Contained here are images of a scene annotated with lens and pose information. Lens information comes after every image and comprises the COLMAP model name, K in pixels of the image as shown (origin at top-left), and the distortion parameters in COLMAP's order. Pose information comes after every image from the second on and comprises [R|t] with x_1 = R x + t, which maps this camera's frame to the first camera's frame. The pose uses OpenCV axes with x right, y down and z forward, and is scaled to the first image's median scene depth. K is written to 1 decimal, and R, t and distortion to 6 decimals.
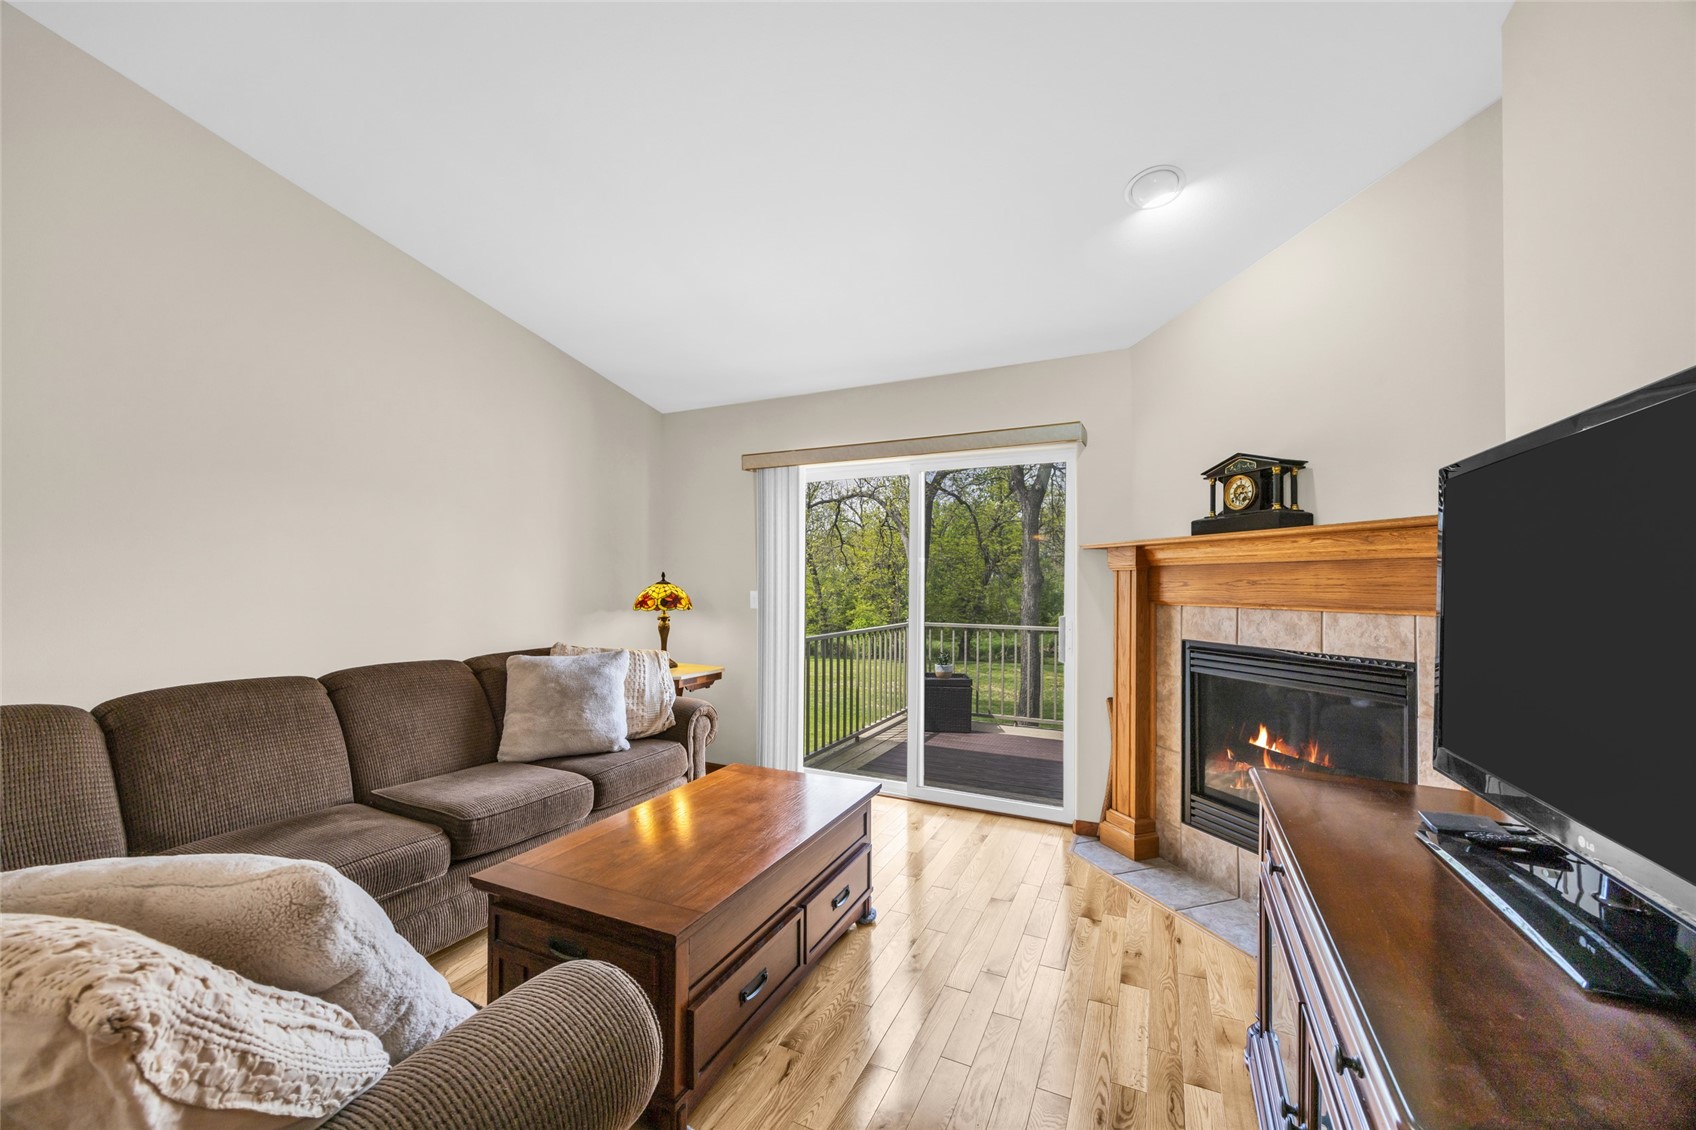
lens RADIAL K [[648.4, 0, 849.7], [0, 648.4, 577.2], [0, 0, 1]] dist [0.000839, 0.000024]
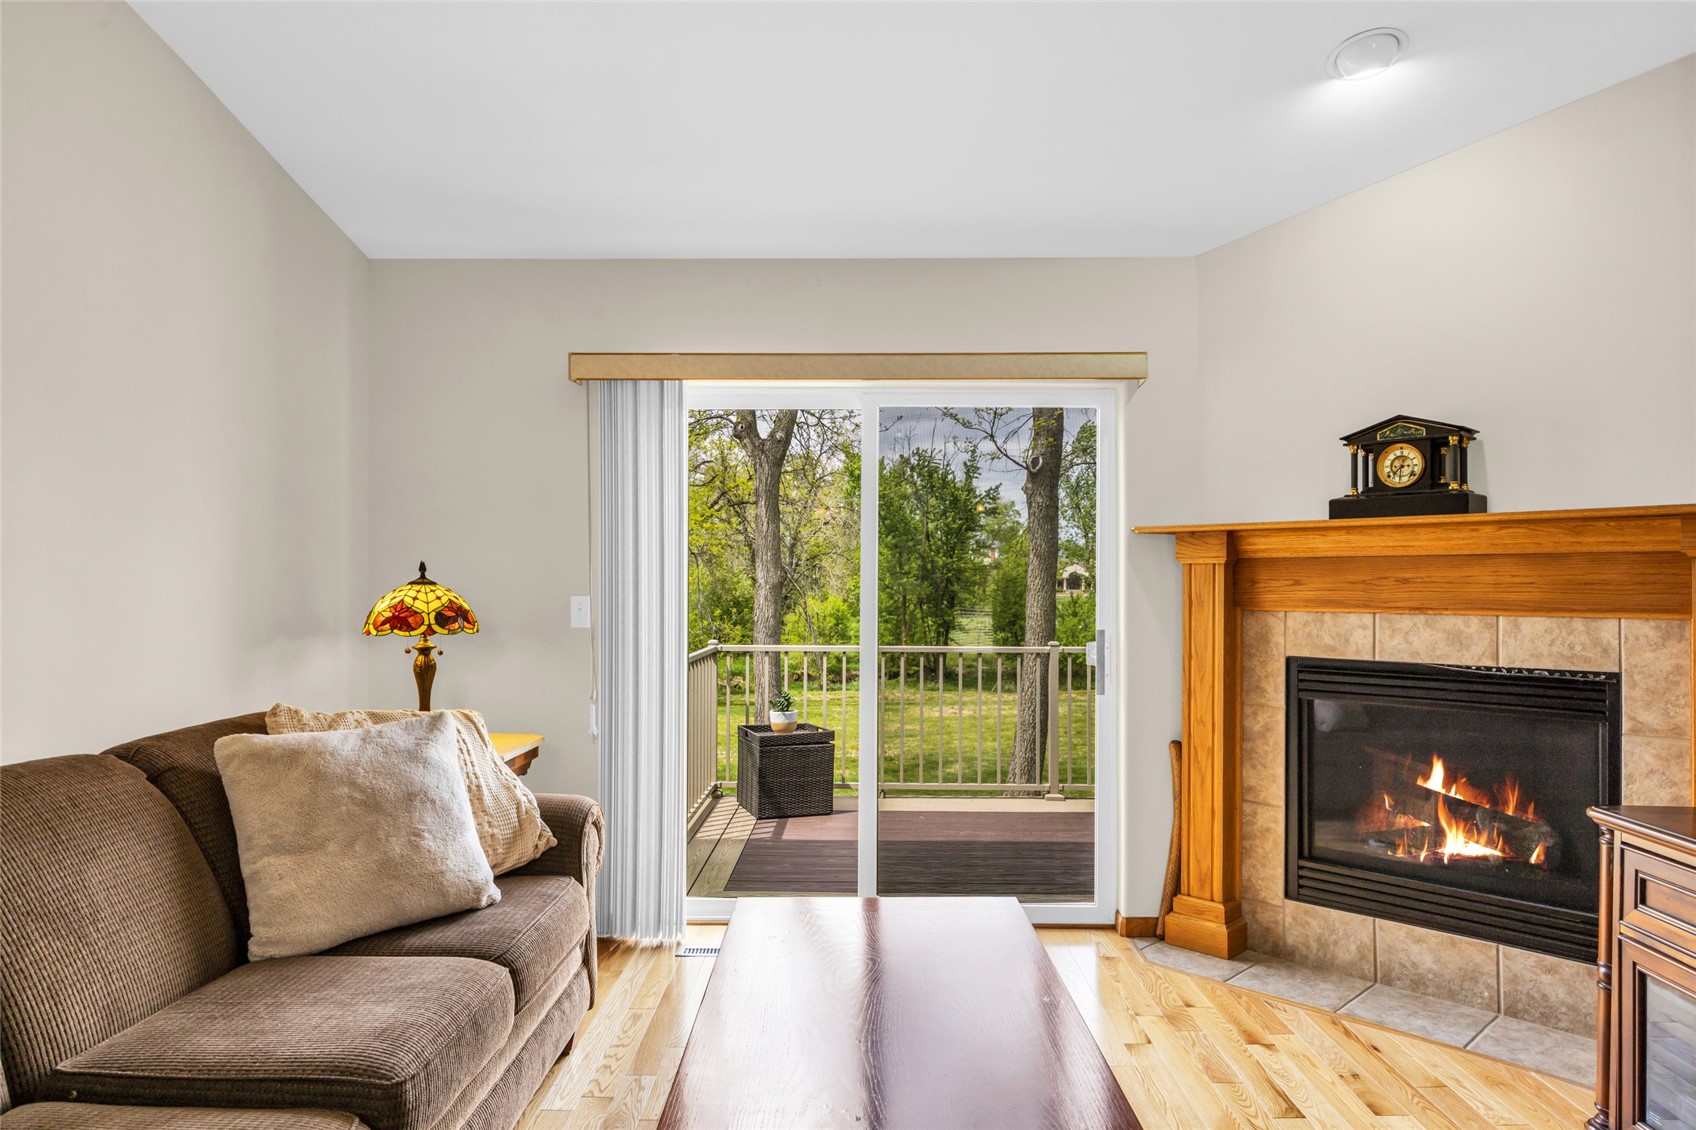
lens RADIAL K [[1021.3, 0, 844.4], [0, 1021.3, 580.6], [0, 0, 1]] dist [-0.008207, -0.000950]
pose [[0.906799, -0.000926, 0.421561, -0.450542], [-0.002332, 0.999971, 0.007214, 0.000739], [-0.421556, -0.007525, 0.906771, 0.142932]]
